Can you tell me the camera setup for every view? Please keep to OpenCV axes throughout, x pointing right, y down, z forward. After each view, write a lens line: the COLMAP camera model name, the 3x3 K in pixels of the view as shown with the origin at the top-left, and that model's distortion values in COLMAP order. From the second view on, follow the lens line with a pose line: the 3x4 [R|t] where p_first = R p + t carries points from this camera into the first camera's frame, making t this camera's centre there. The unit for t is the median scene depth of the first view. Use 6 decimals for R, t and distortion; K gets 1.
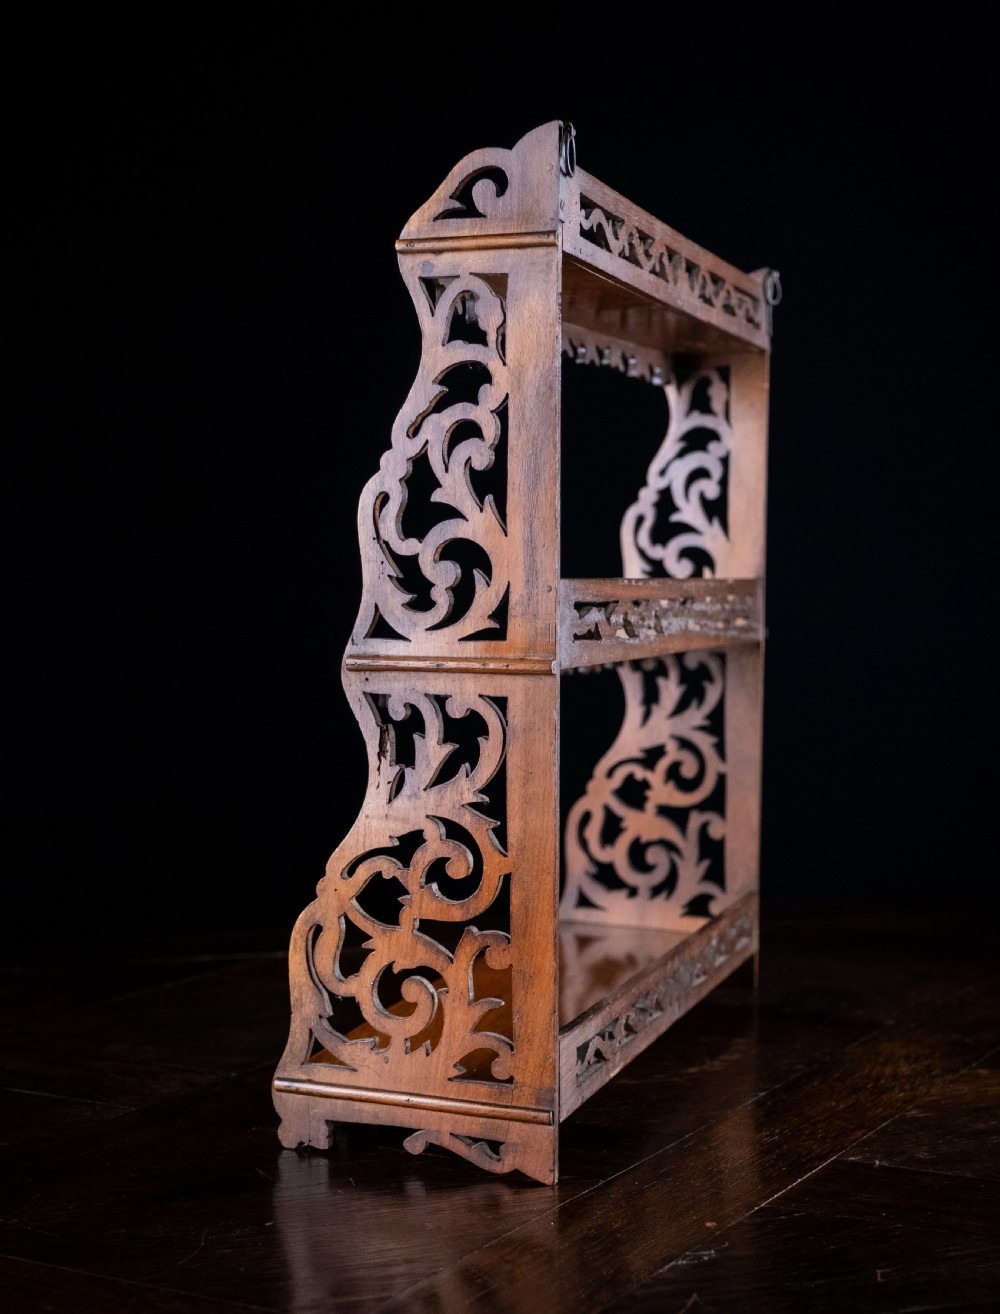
lens RADIAL K [[1709.1, 0, 510.5], [0, 1709.1, 686.1], [0, 0, 1]] dist [-0.013143, 0.000000]
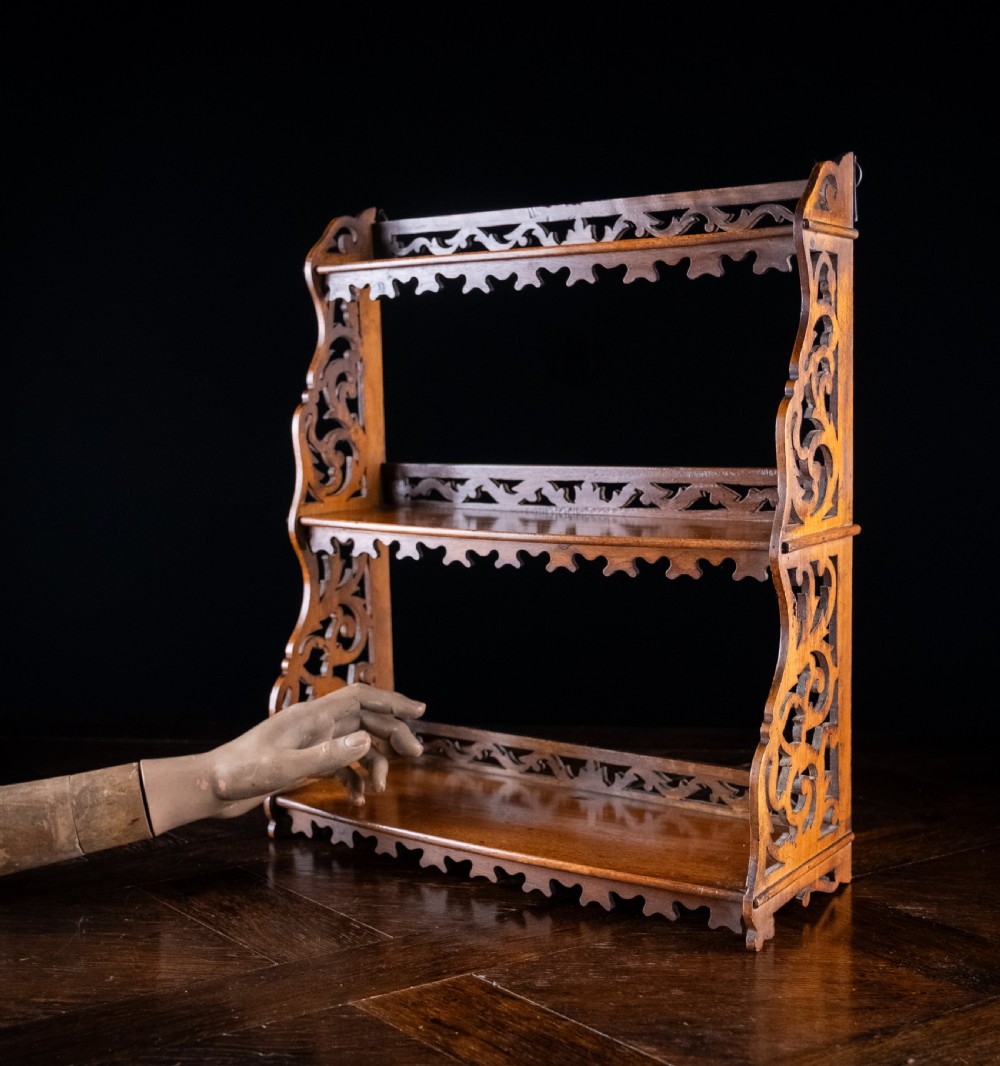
lens RADIAL K [[1449.6, 0, 508.0], [0, 1449.6, 541.2], [0, 0, 1]] dist [0.011958, 0.000000]
pose [[0.249705, -0.121522, 0.960666, -1.178199], [0.095161, 0.990371, 0.100544, -0.145931], [-0.963635, 0.066311, 0.258864, 0.918877]]
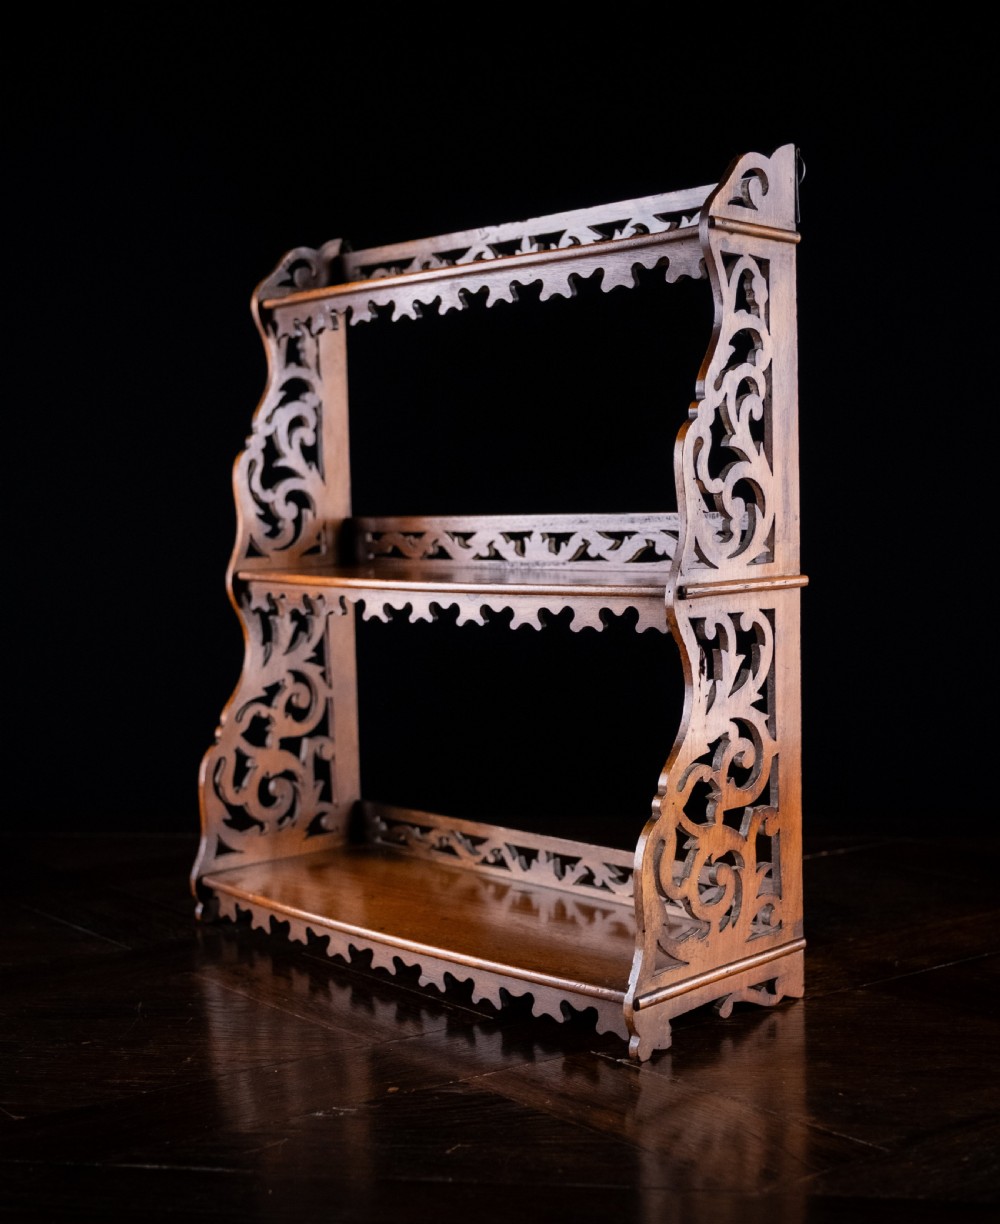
lens RADIAL K [[1606.3, 0, 496.1], [0, 1606.3, 608.0], [0, 0, 1]] dist [-0.032206, 0.000000]
pose [[0.421367, -0.080167, 0.903340, -1.074251], [0.091232, 0.994779, 0.045726, -0.061752], [-0.902289, 0.063146, 0.426481, 0.669615]]
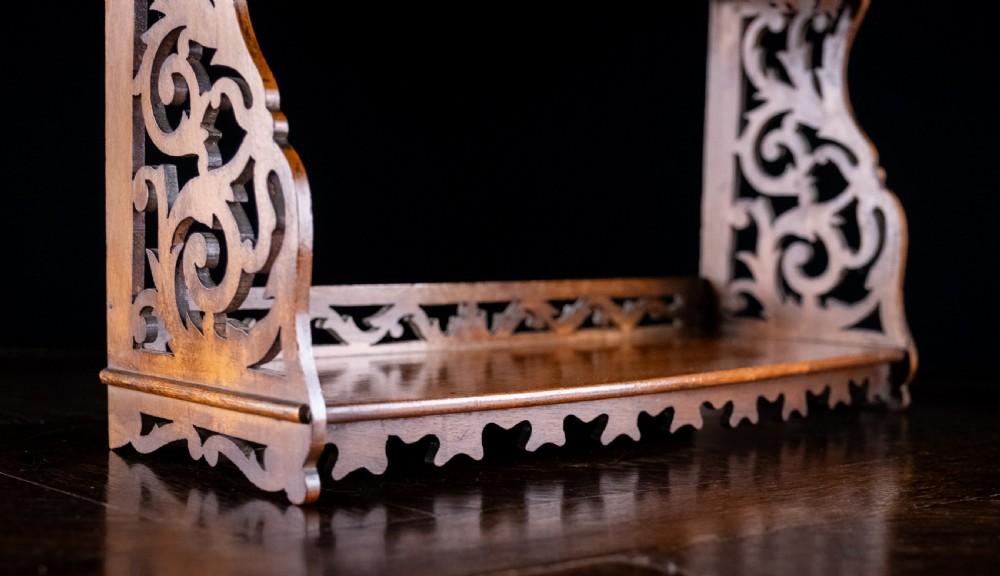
lens RADIAL K [[1313.4, 0, 507.6], [0, 1313.4, 319.8], [0, 0, 1]] dist [-0.006337, 0.000000]
pose [[-0.909971, -0.058840, 0.410475, -0.259239], [-0.000849, 0.990144, 0.140051, 0.091231], [-0.414670, 0.127094, -0.901052, 1.961789]]
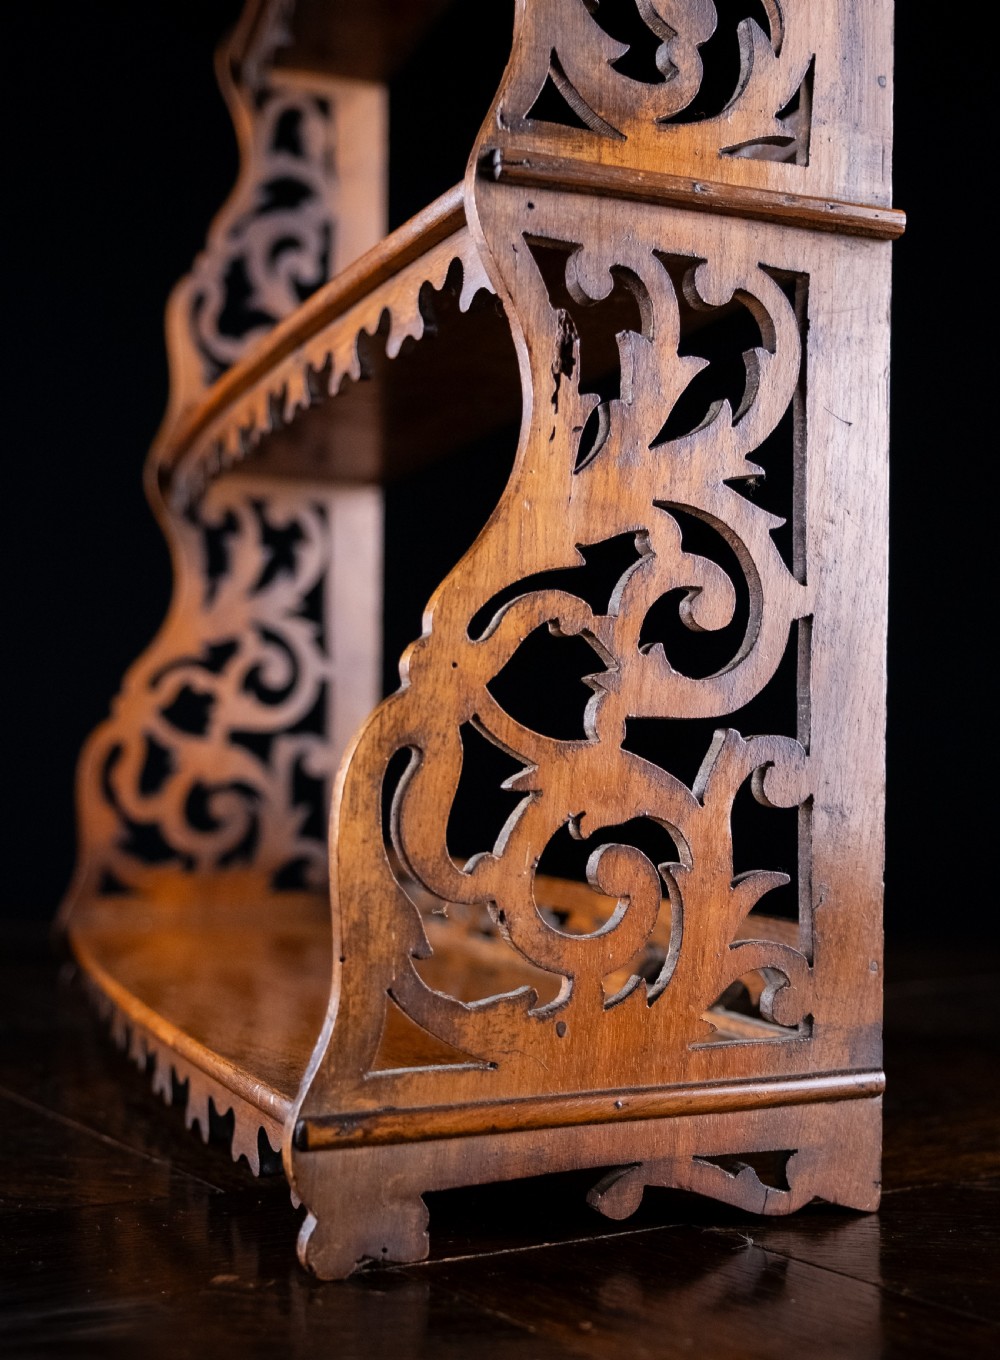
lens RADIAL K [[1594.9, 0, 524.2], [0, 1594.9, 752.0], [0, 0, 1]] dist [-0.025104, 0.000000]
pose [[0.713160, 0.002700, 0.700996, -0.388963], [0.043030, 0.997938, -0.047620, 0.165402], [-0.699679, 0.064124, 0.711573, 0.700218]]
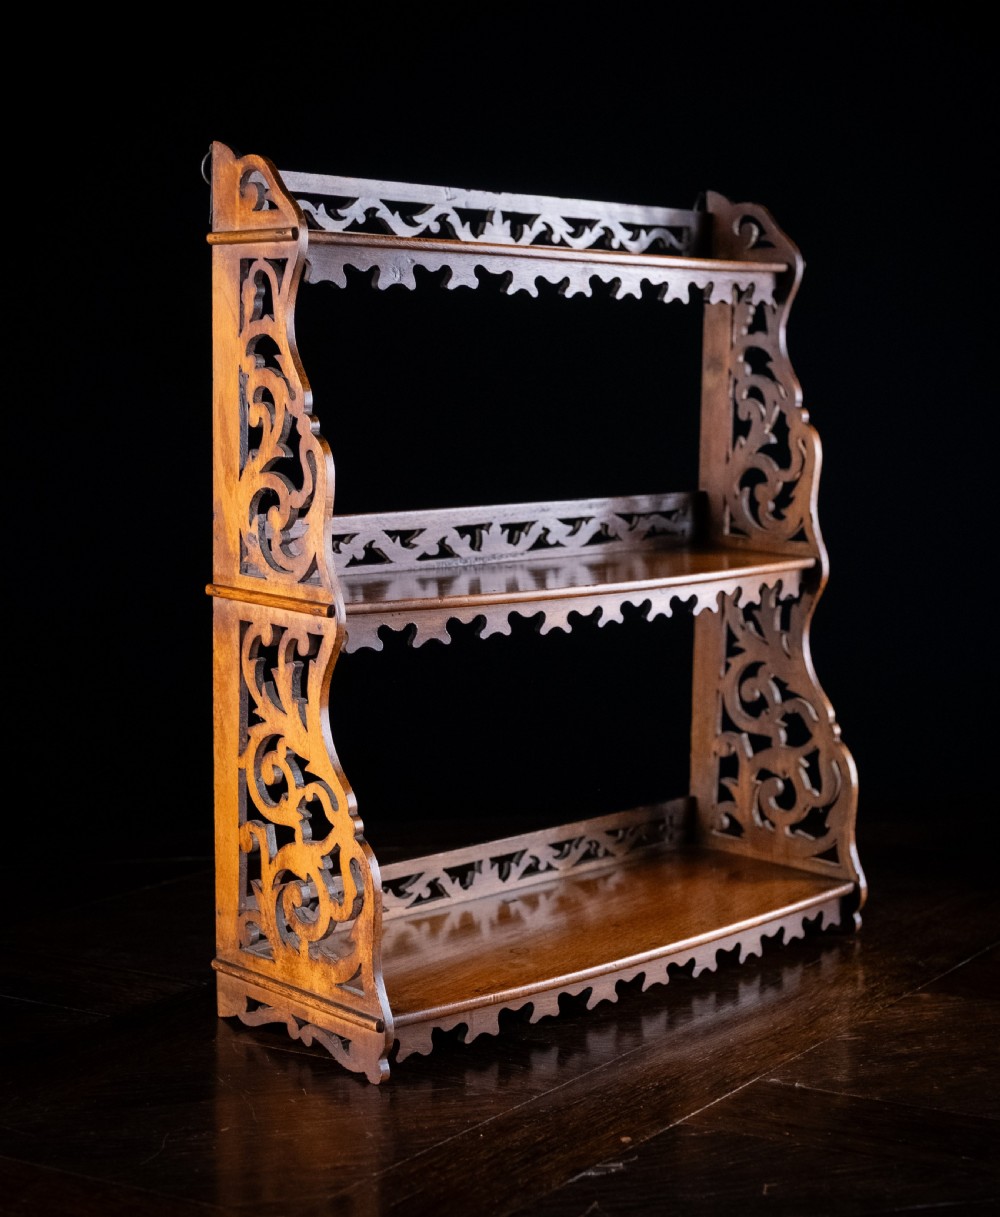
lens RADIAL K [[2002.8, 0, 532.9], [0, 2002.8, 567.3], [0, 0, 1]] dist [-0.028577, 0.000000]
pose [[-0.912560, -0.064219, 0.403869, -0.532803], [0.008199, 0.984521, 0.175074, -0.293622], [-0.408860, 0.163077, -0.897908, 2.544257]]
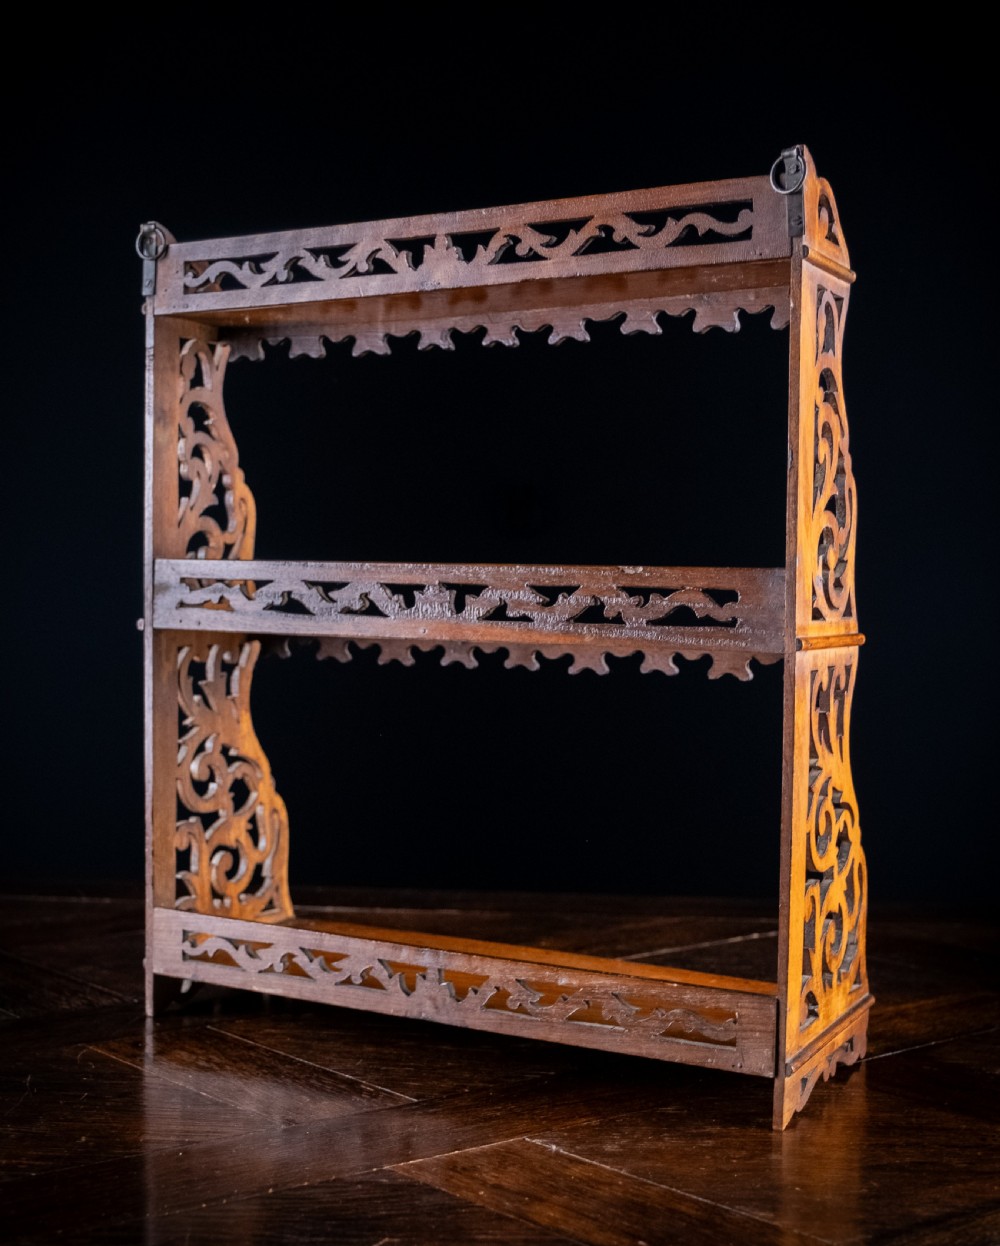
lens RADIAL K [[1637.4, 0, 499.5], [0, 1637.4, 631.2], [0, 0, 1]] dist [-0.041124, 0.000000]
pose [[-0.122161, 0.031201, -0.992020, 1.204572], [-0.082406, 0.995736, 0.041465, -0.078167], [0.989083, 0.086814, -0.119069, 1.362704]]
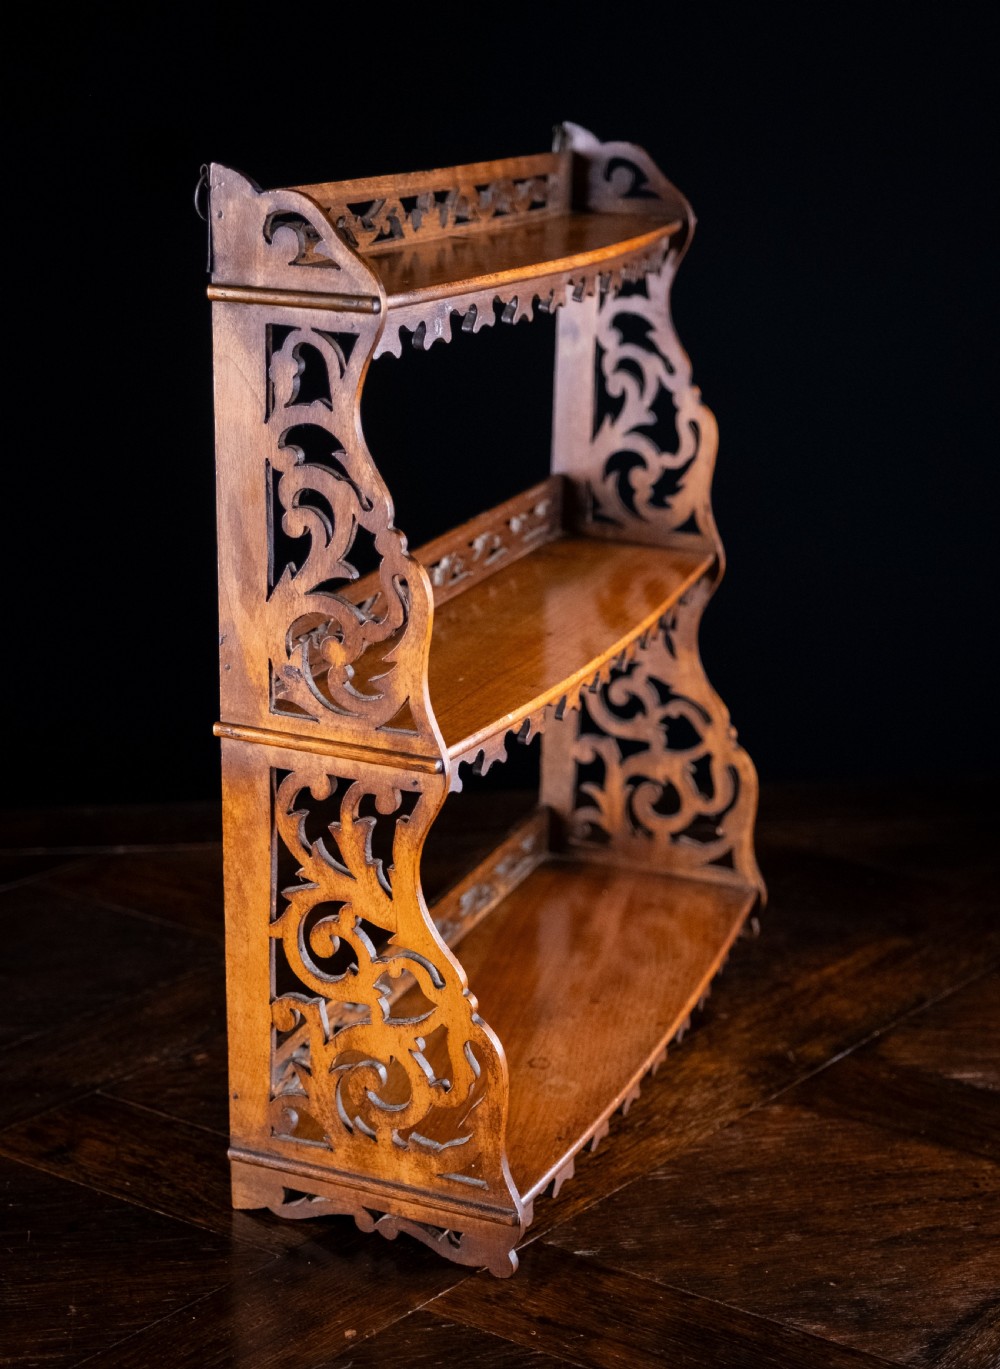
lens RADIAL K [[2121.9, 0, 503.9], [0, 2121.9, 694.6], [0, 0, 1]] dist [0.012427, 0.000000]
pose [[-0.999526, -0.030750, 0.001678, 0.054136], [-0.027889, 0.926931, 0.374195, -0.495750], [-0.013062, 0.373970, -0.927349, 2.480073]]
